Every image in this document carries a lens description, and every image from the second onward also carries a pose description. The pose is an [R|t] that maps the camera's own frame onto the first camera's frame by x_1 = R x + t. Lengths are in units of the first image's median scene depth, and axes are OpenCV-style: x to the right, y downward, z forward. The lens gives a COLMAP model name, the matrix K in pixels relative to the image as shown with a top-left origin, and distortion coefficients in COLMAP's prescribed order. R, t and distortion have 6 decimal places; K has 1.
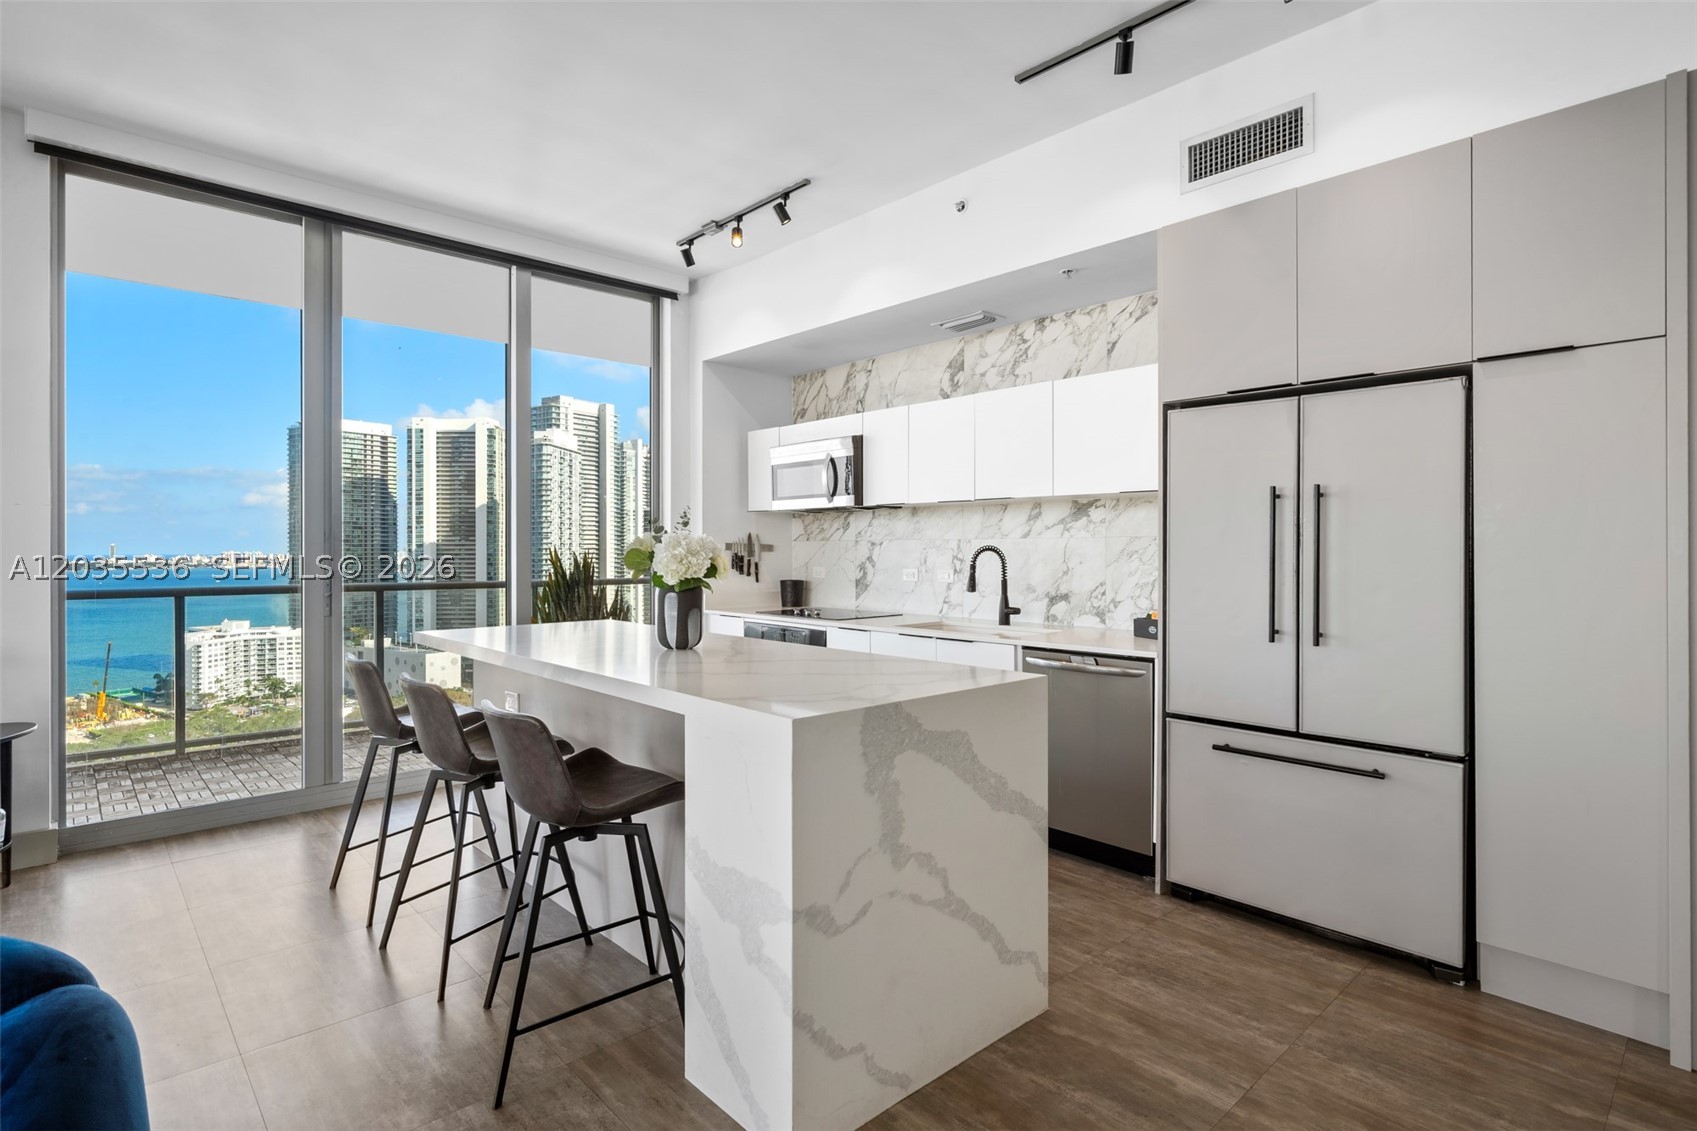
lens RADIAL K [[823.1, 0, 825.2], [0, 823.1, 562.1], [0, 0, 1]] dist [-0.002255, -0.001093]
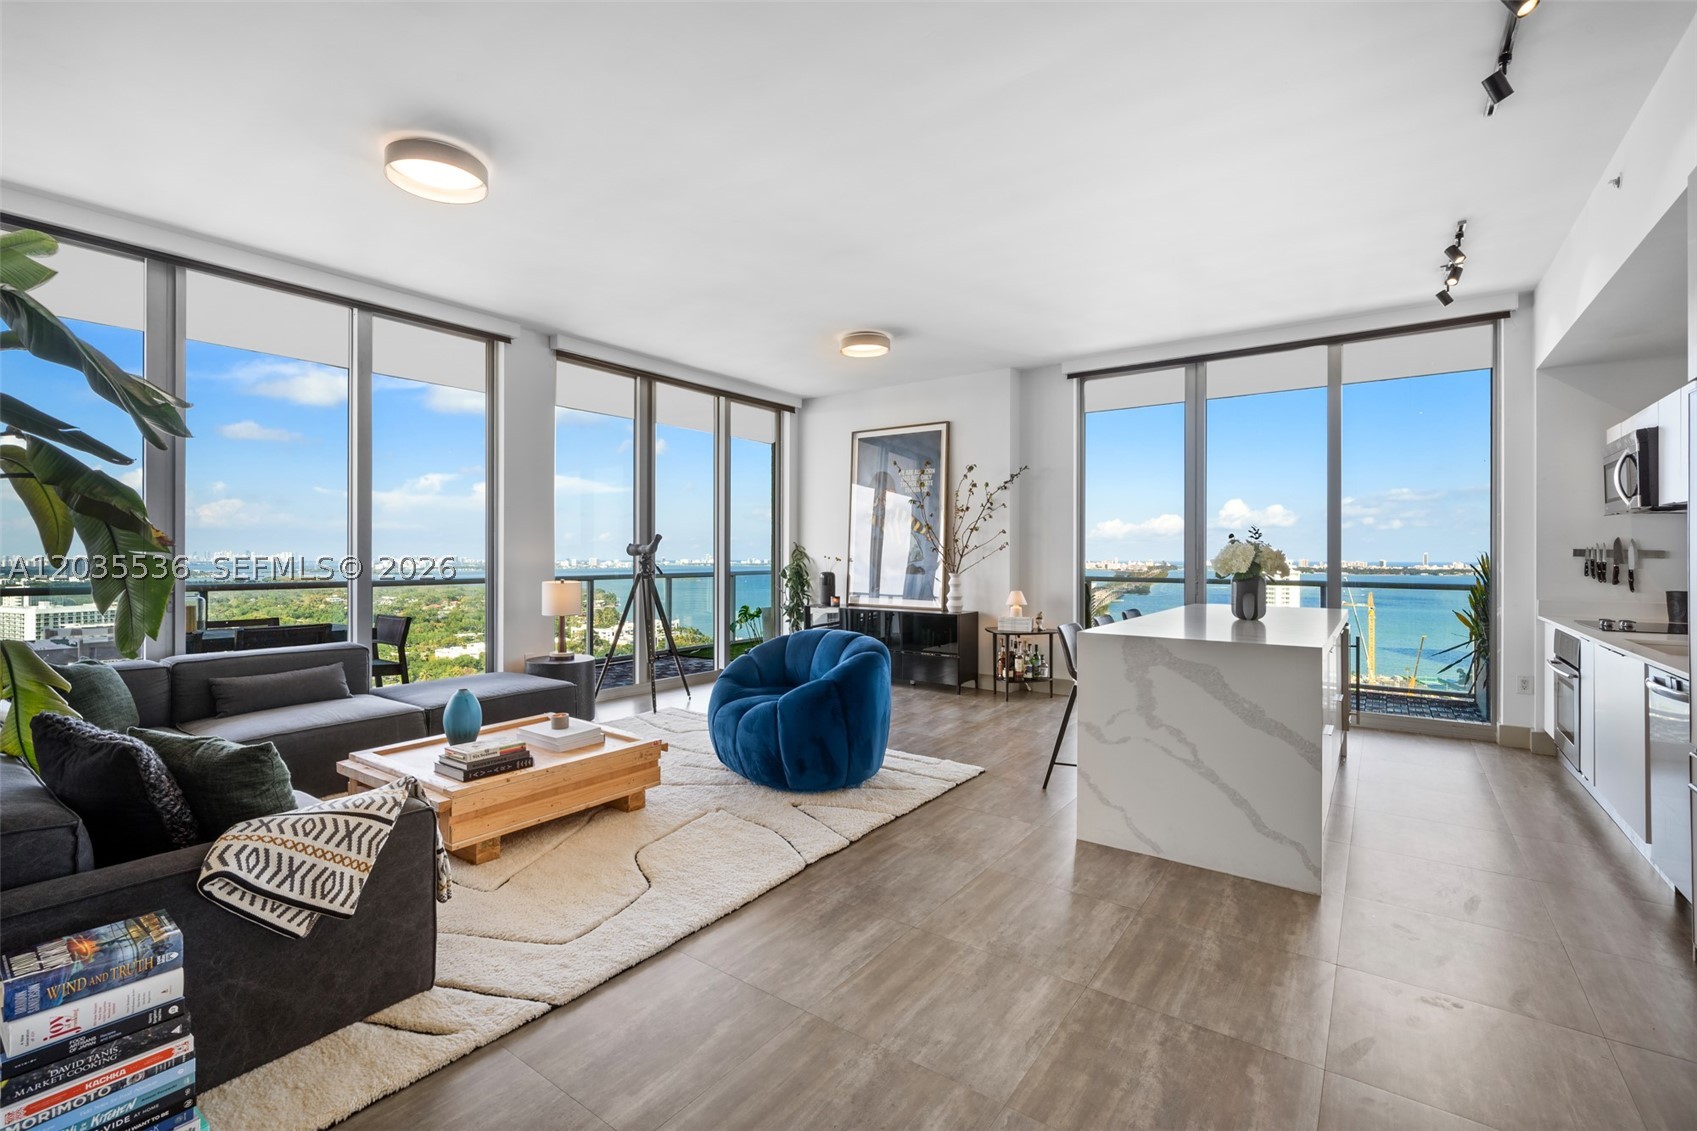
lens RADIAL K [[740.2, 0, 840.1], [0, 740.2, 555.0], [0, 0, 1]] dist [-0.002754, 0.001815]
pose [[0.200003, -0.001689, -0.979794, 0.709311], [-0.016616, 0.999849, -0.005115, 0.002675], [0.979654, 0.017304, 0.199944, -0.008914]]
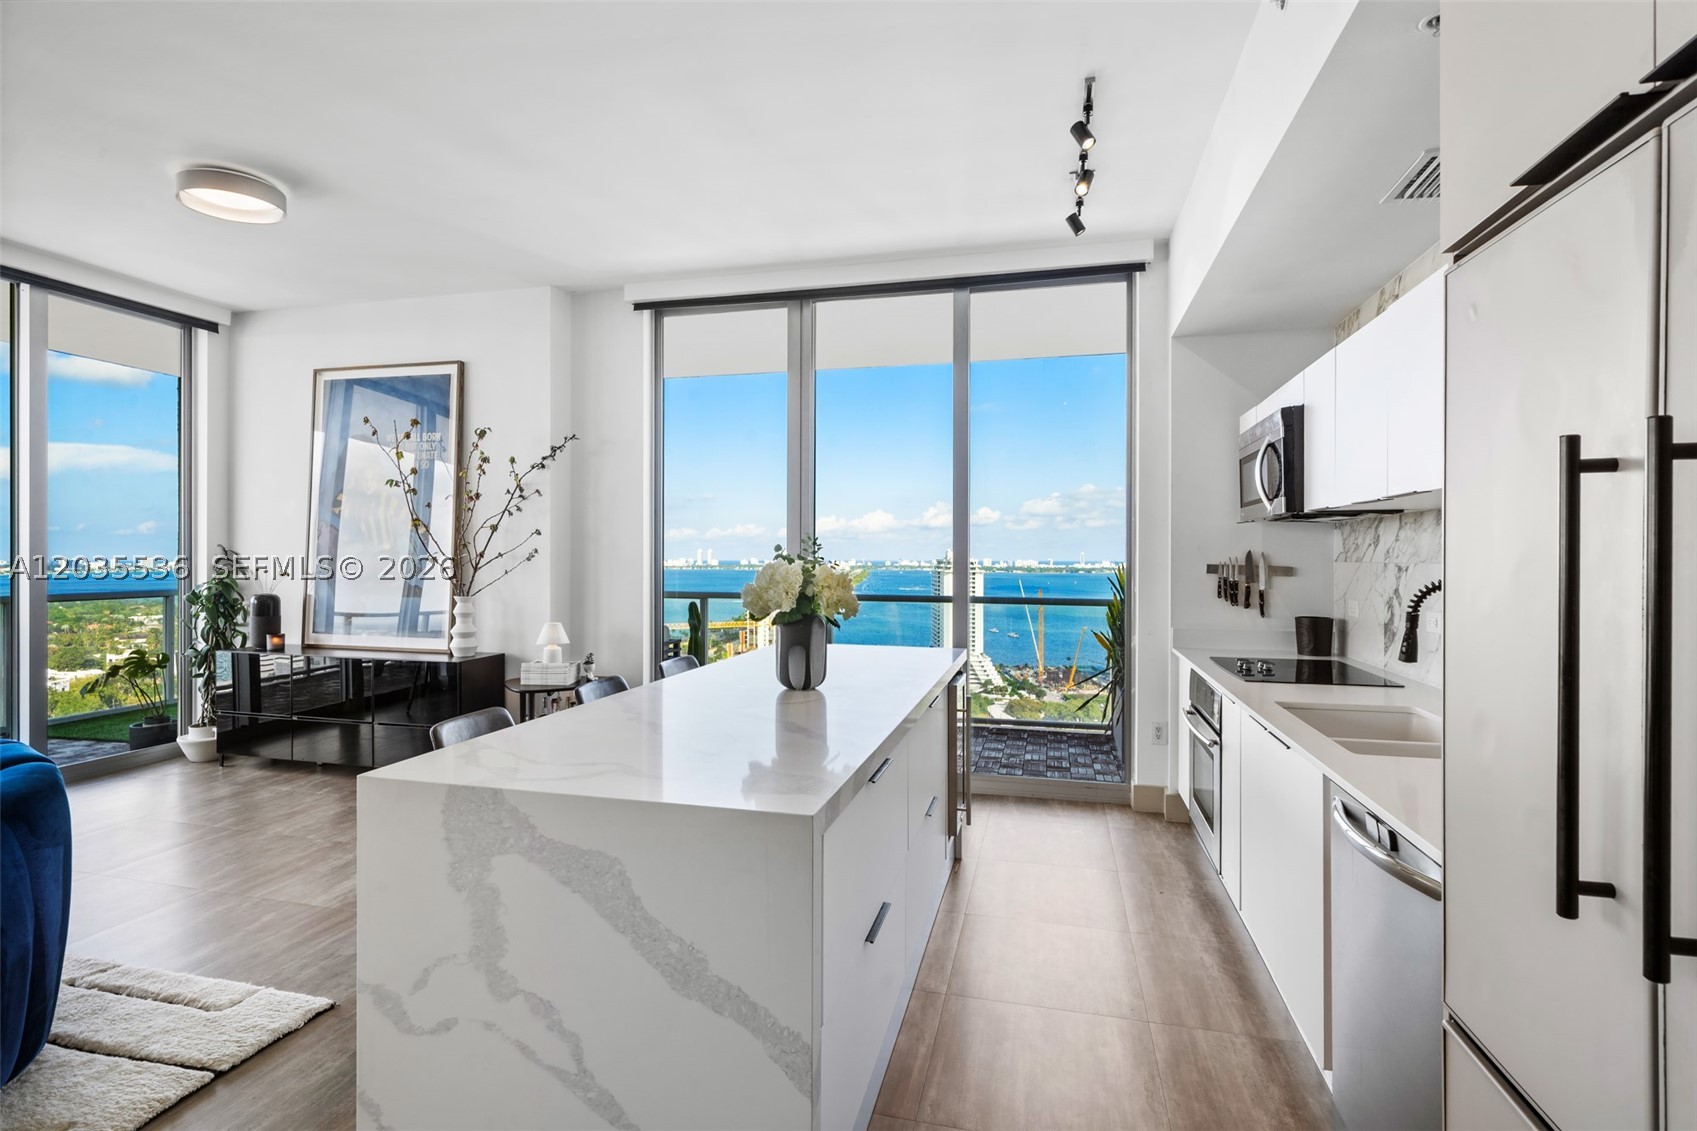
lens RADIAL K [[823.1, 0, 844.1], [0, 823.1, 556.3], [0, 0, 1]] dist [-0.002255, -0.001093]
pose [[0.555665, 0.001050, -0.831406, 0.424388], [-0.014679, 0.999856, -0.008548, -0.024778], [0.831277, 0.016954, 0.555600, 0.374563]]
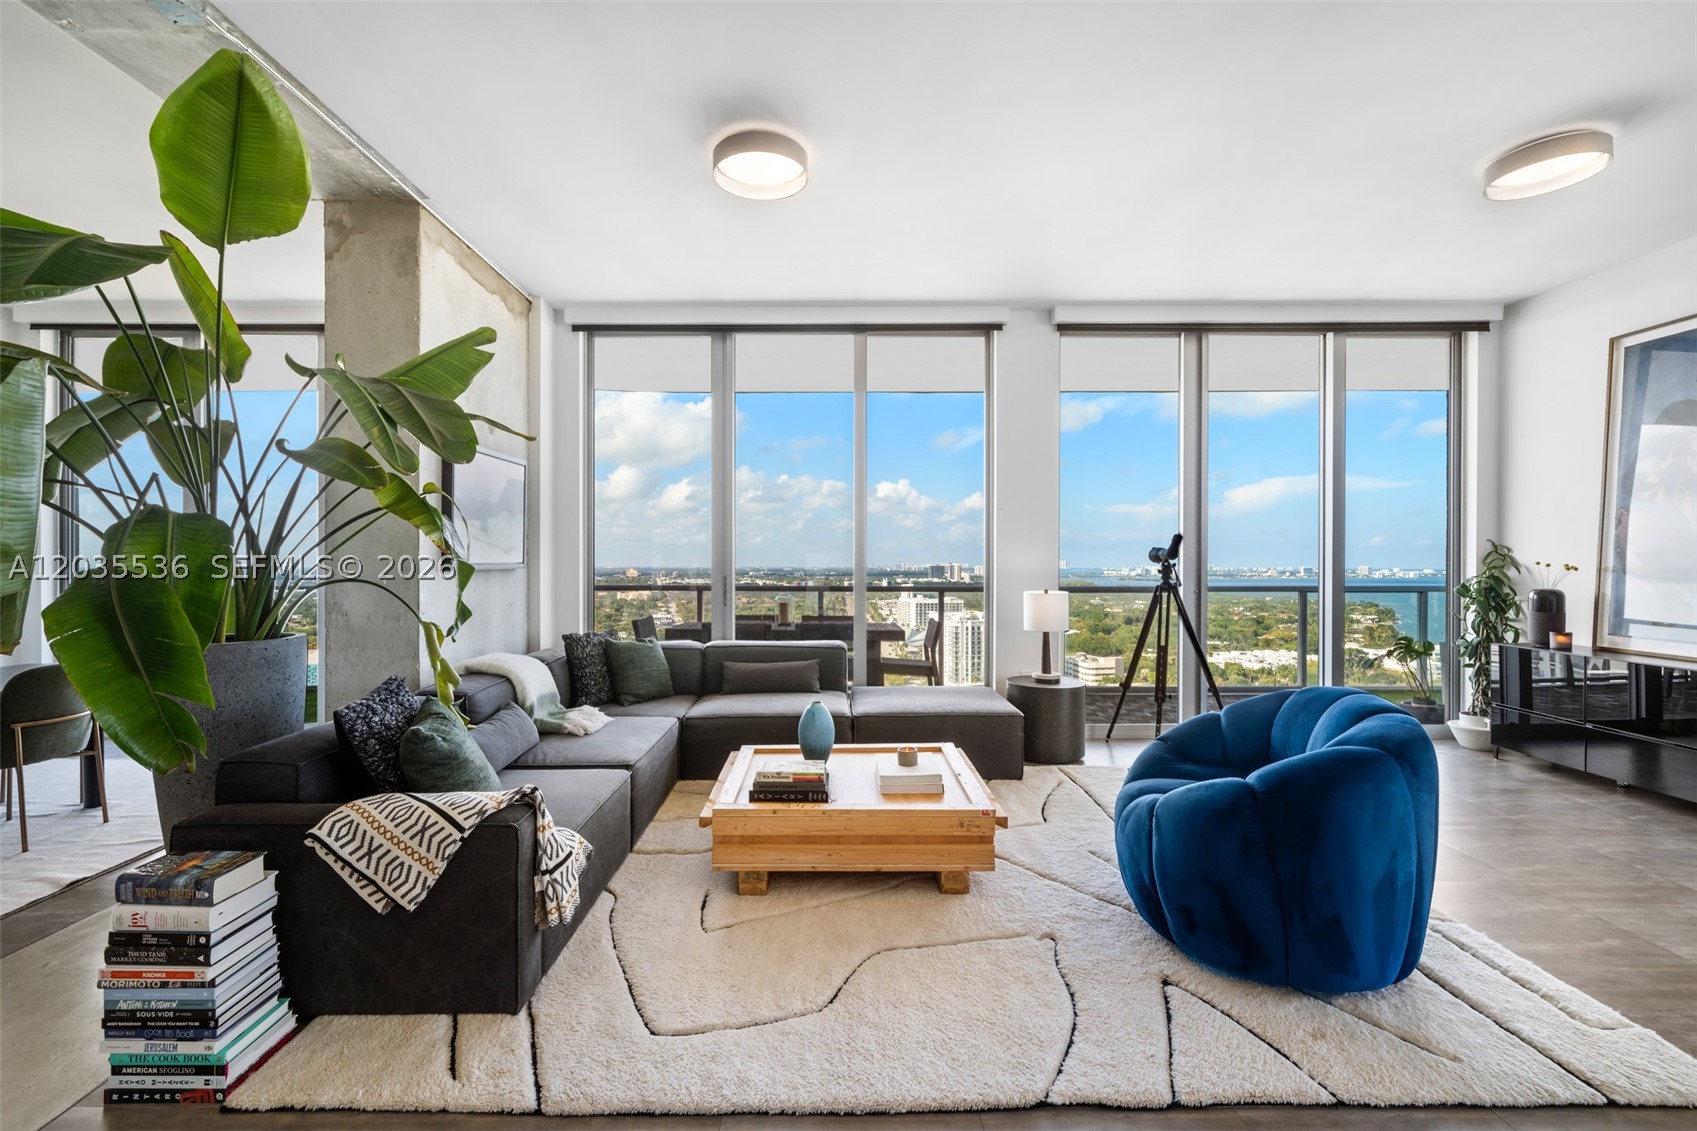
lens RADIAL K [[740.2, 0, 833.9], [0, 740.2, 569.4], [0, 0, 1]] dist [-0.002754, 0.001815]
pose [[-0.671246, 0.005244, -0.741216, 0.378336], [-0.012591, 0.999750, 0.018476, -0.000010], [0.741128, 0.021734, -0.671012, 0.289489]]
